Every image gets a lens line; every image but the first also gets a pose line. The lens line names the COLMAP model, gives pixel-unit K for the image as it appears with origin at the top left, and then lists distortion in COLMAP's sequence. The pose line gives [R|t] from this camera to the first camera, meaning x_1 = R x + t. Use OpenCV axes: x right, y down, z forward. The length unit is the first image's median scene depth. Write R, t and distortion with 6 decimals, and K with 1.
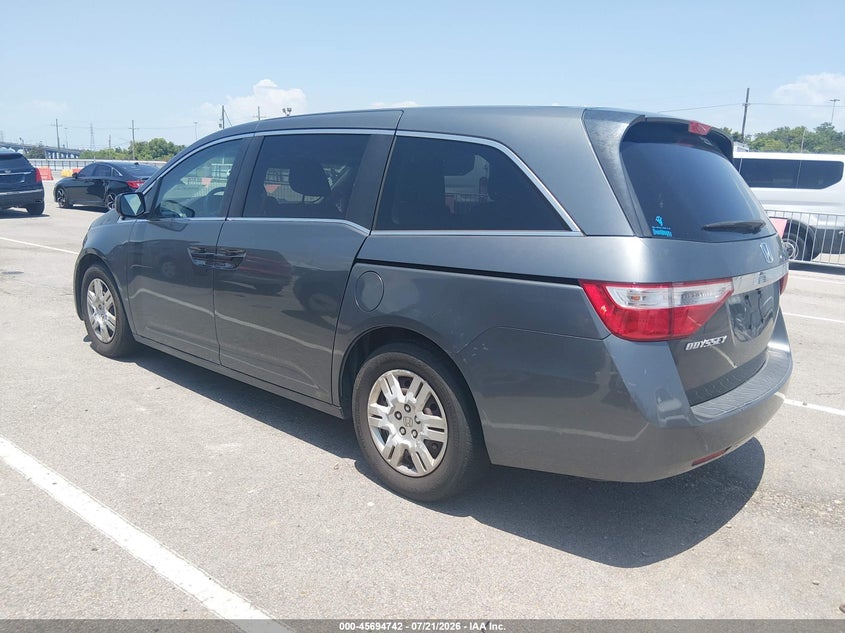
lens RADIAL K [[625.3, 0, 422.5], [0, 625.3, 316.5], [0, 0, 1]] dist [0.063459, -0.088733]
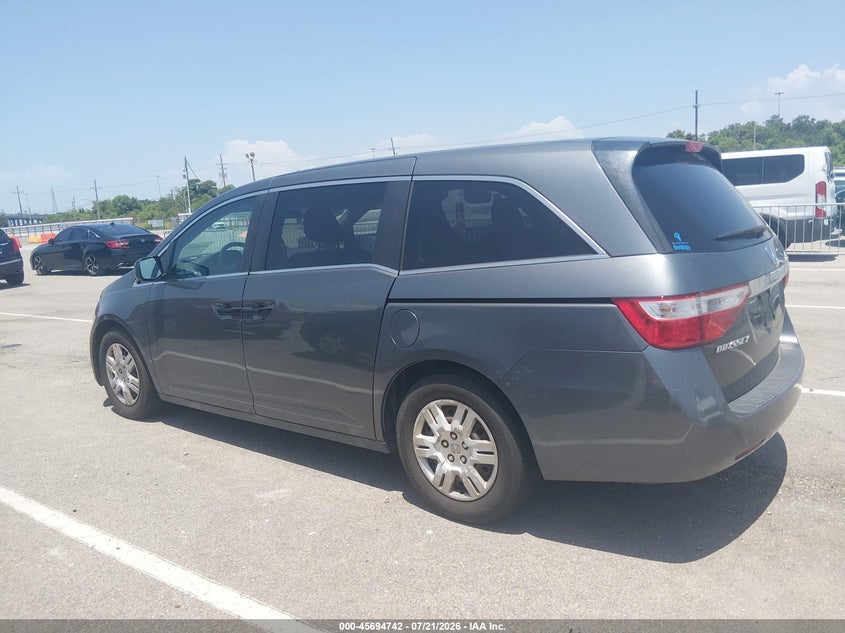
lens RADIAL K [[625.3, 0, 422.5], [0, 625.3, 316.5], [0, 0, 1]] dist [0.063459, -0.088733]
pose [[0.993837, -0.105912, 0.032733, -0.085864], [0.107212, 0.993395, -0.040890, -0.013896], [-0.028186, 0.044147, 0.998627, -0.051875]]
